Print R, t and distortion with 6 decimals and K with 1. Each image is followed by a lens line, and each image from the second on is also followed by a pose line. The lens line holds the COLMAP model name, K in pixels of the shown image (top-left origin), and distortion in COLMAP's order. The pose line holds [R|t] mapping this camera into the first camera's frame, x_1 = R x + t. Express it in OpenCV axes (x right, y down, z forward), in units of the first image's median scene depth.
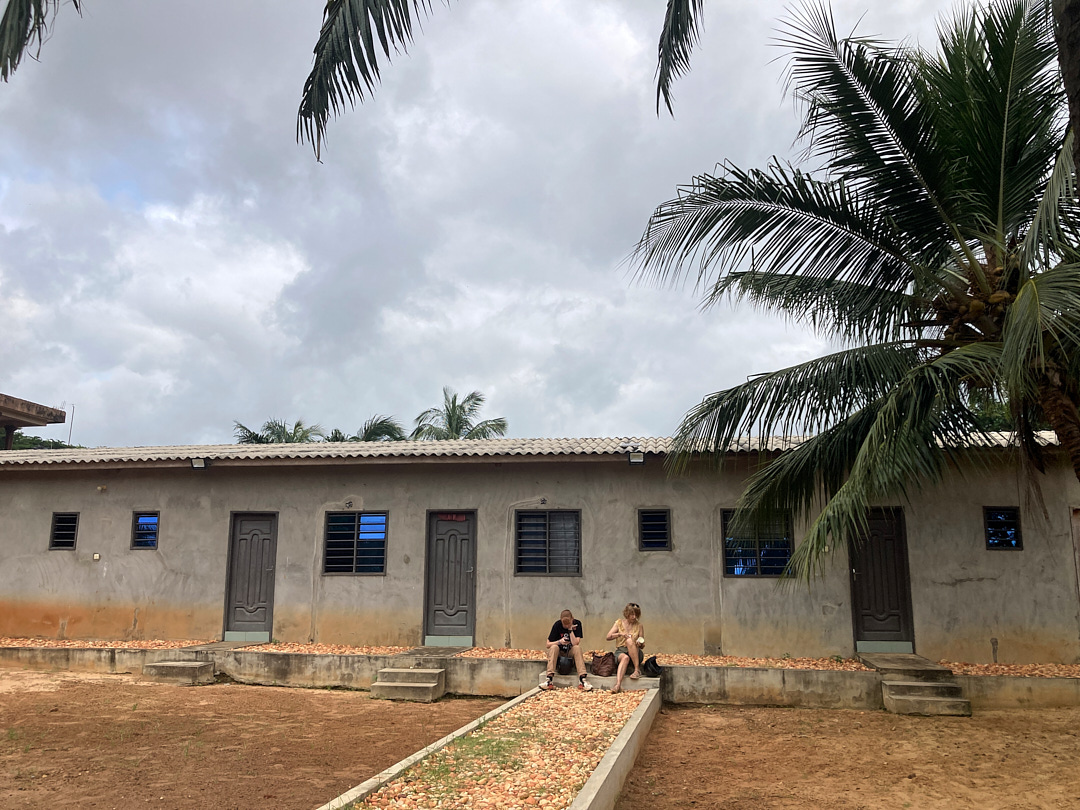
lens RADIAL K [[871.5, 0, 542.3], [0, 871.5, 406.5], [0, 0, 1]] dist [0.015476, -0.018804]
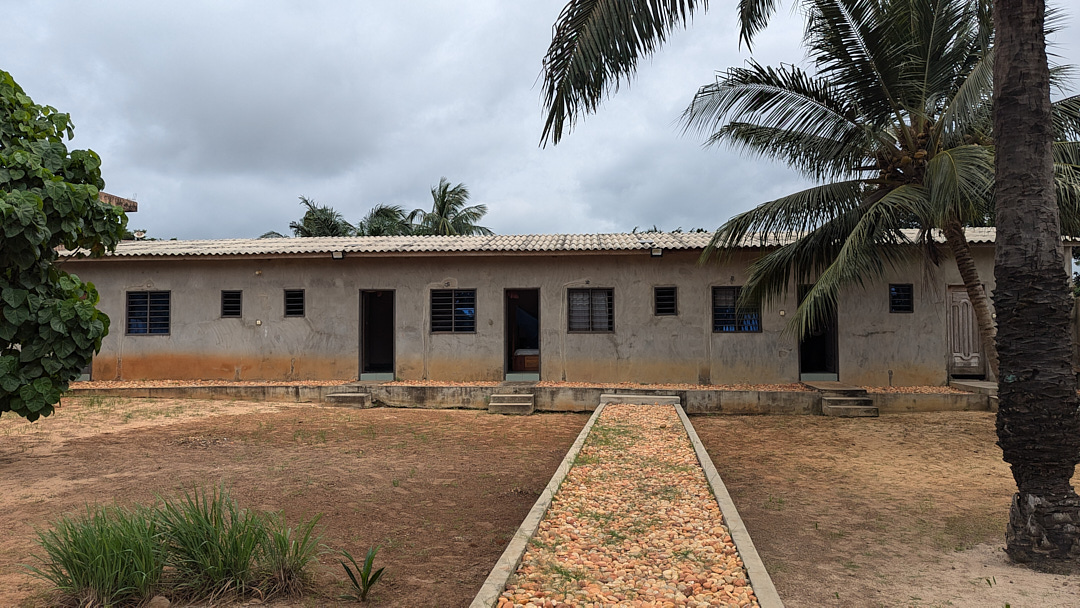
lens RADIAL K [[742.8, 0, 539.5], [0, 742.8, 299.6], [0, 0, 1]] dist [0.060525, -0.039133]
pose [[0.997184, -0.006508, 0.074717, -0.186410], [-0.004654, 0.988937, 0.148261, -0.047512], [-0.074856, -0.148191, 0.986122, -0.223804]]
